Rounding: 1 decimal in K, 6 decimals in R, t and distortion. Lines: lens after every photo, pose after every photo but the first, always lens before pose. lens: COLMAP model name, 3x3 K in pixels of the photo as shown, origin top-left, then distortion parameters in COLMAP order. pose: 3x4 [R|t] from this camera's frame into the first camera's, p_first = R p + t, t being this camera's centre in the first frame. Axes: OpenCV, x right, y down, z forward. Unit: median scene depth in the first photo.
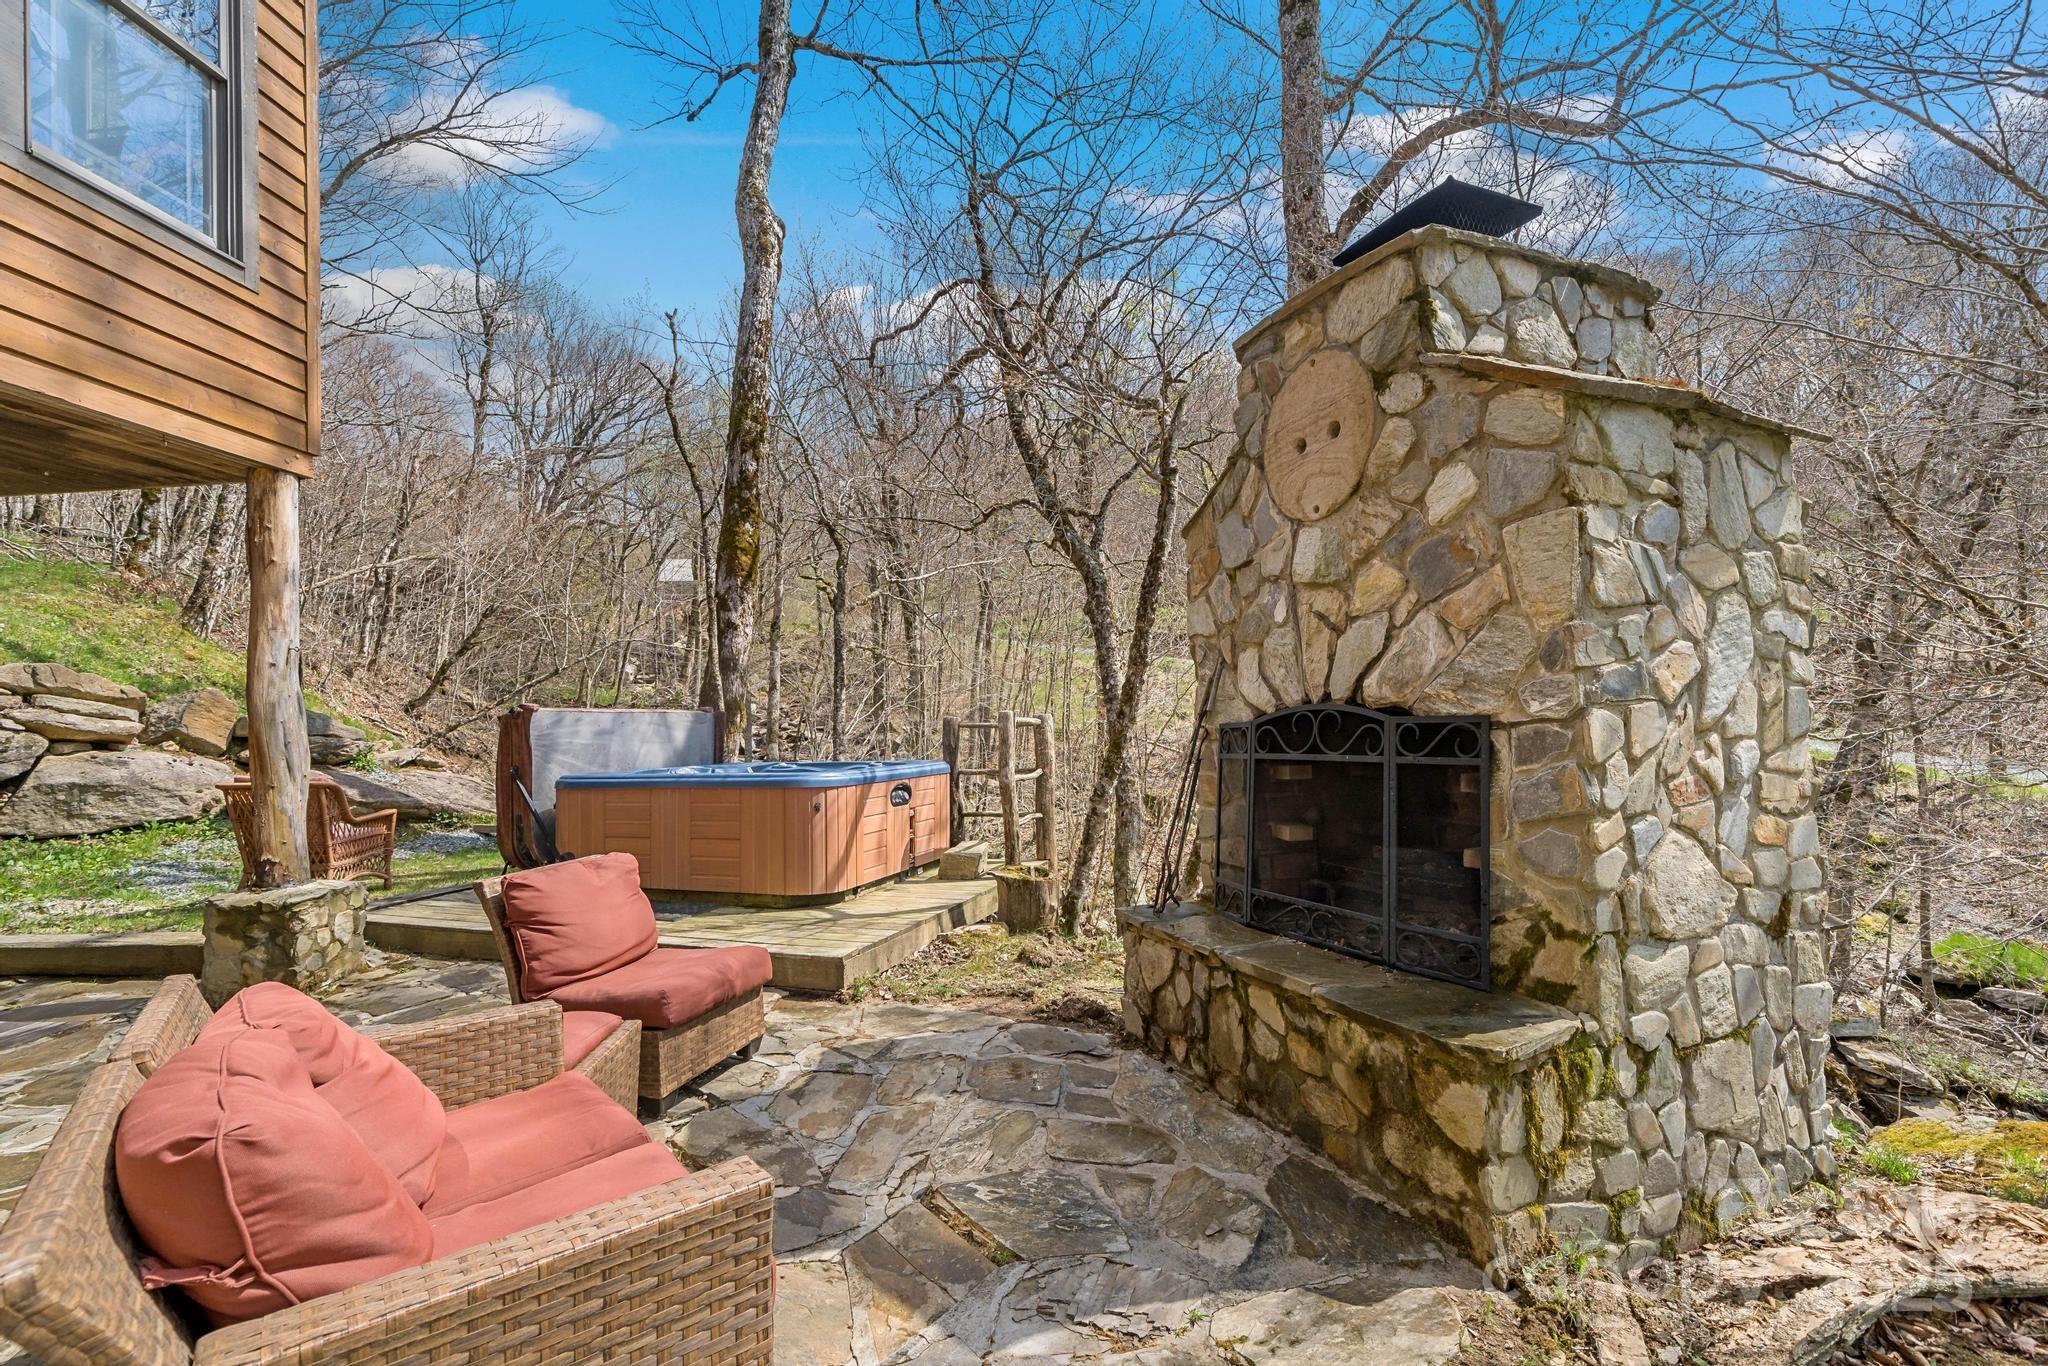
lens RADIAL K [[897.3, 0, 1029.1], [0, 897.3, 690.6], [0, 0, 1]] dist [-0.000592, -0.000328]
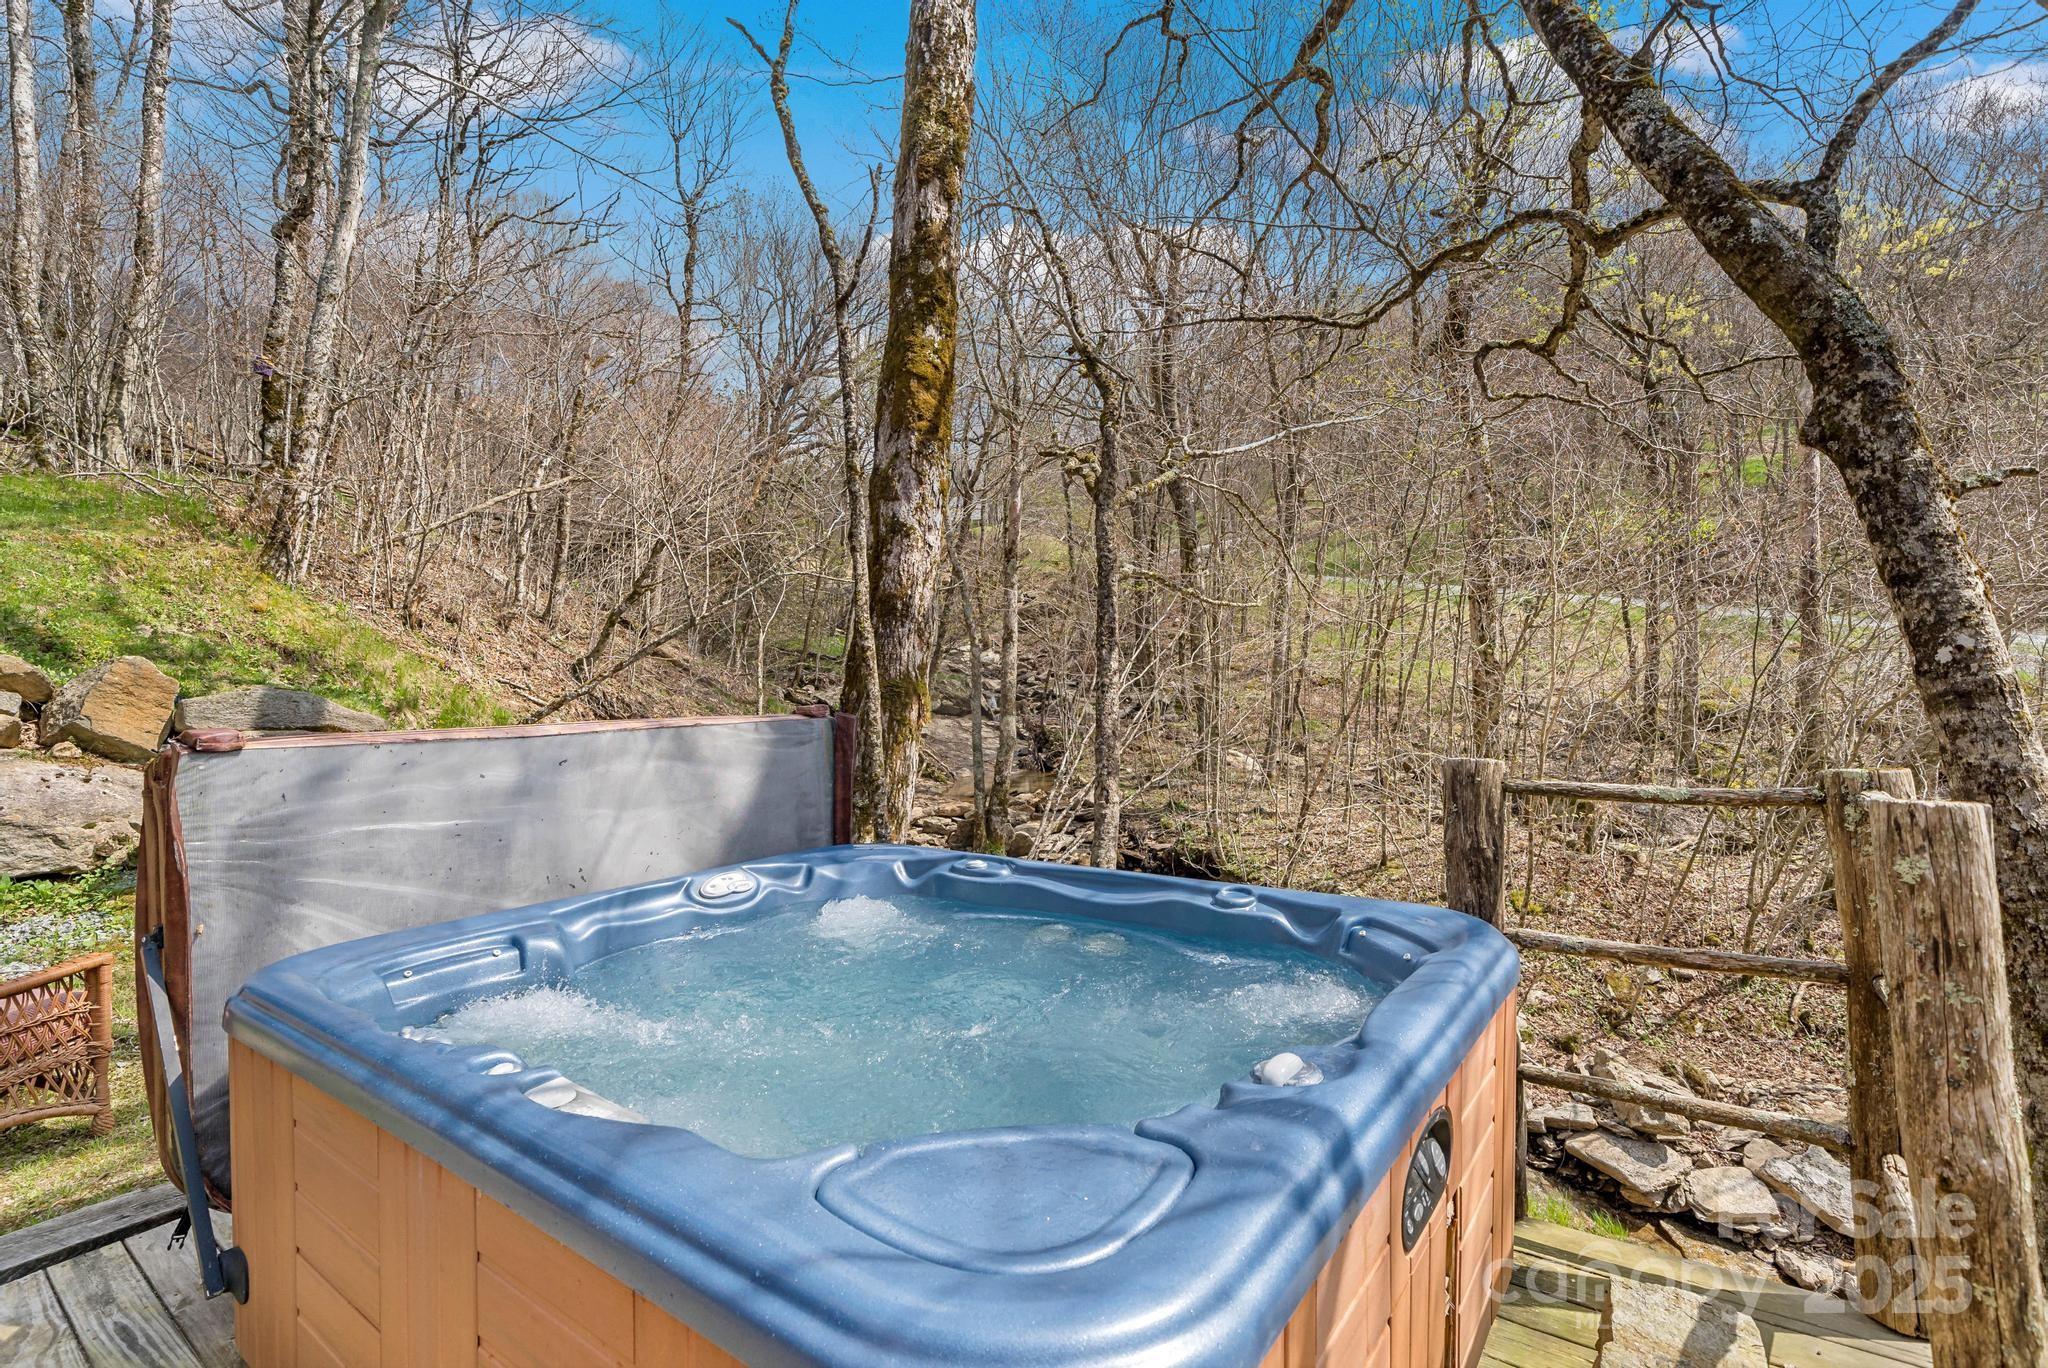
lens RADIAL K [[950.8, 0, 1002.7], [0, 950.8, 691.8], [0, 0, 1]] dist [0.001320, 0.000228]
pose [[0.955067, 0.010590, -0.296200, -0.145175], [0.007244, 0.998229, 0.059045, -0.015137], [0.296301, -0.058537, 0.953299, 0.623377]]
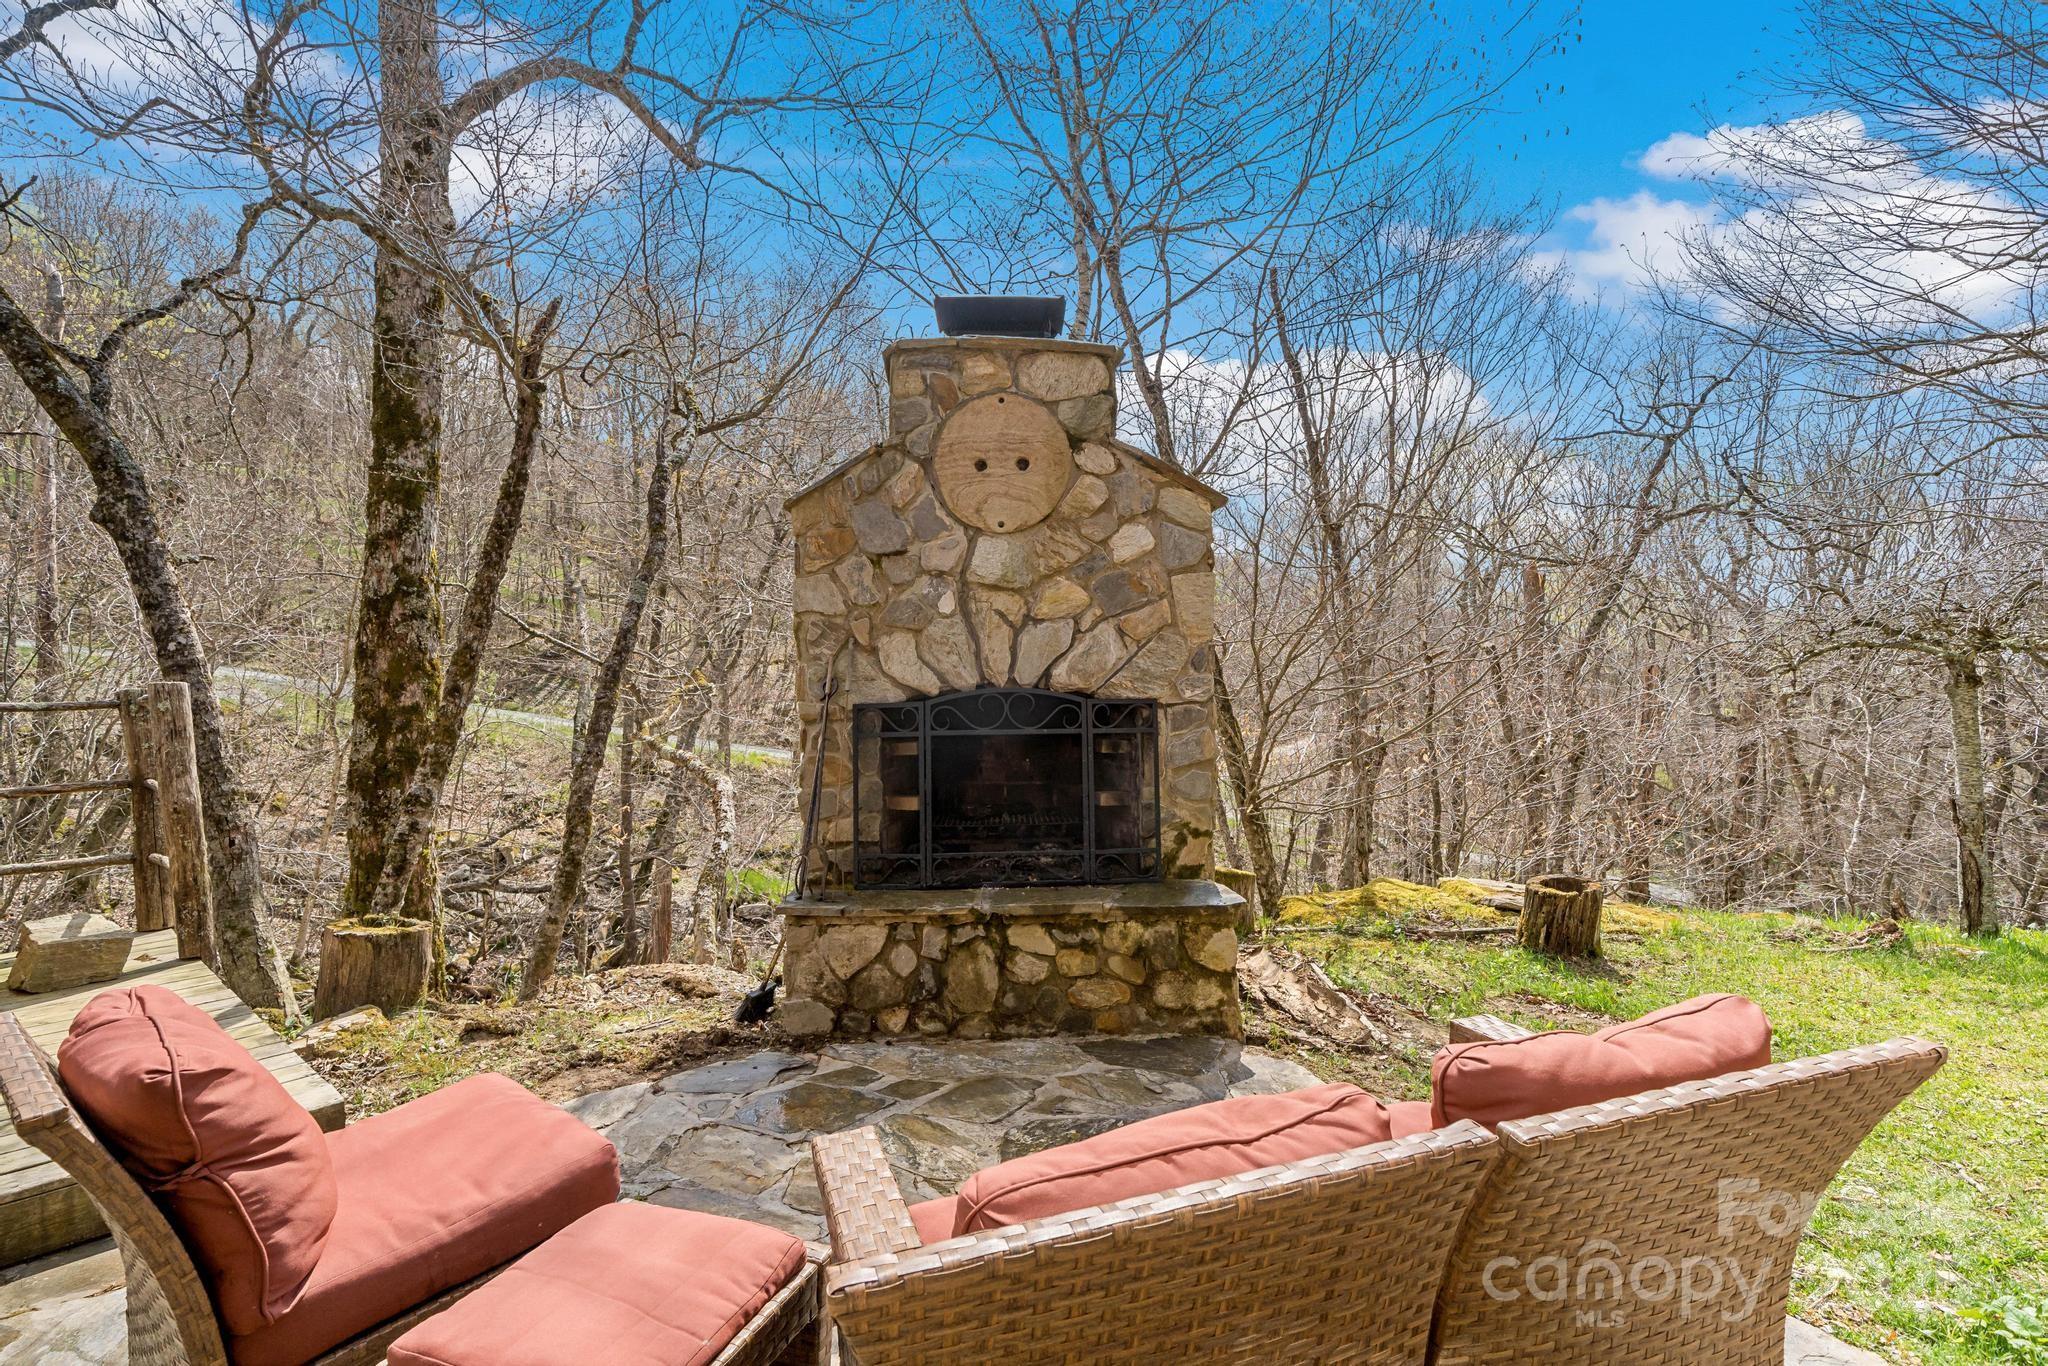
lens RADIAL K [[973.0, 0, 1030.0], [0, 973.0, 692.1], [0, 0, 1]] dist [0.002852, 0.000253]
pose [[0.359151, 0.020173, 0.933062, -0.363724], [-0.035828, 0.999327, -0.007816, 0.012365], [-0.932592, -0.030622, 0.359632, 0.206538]]
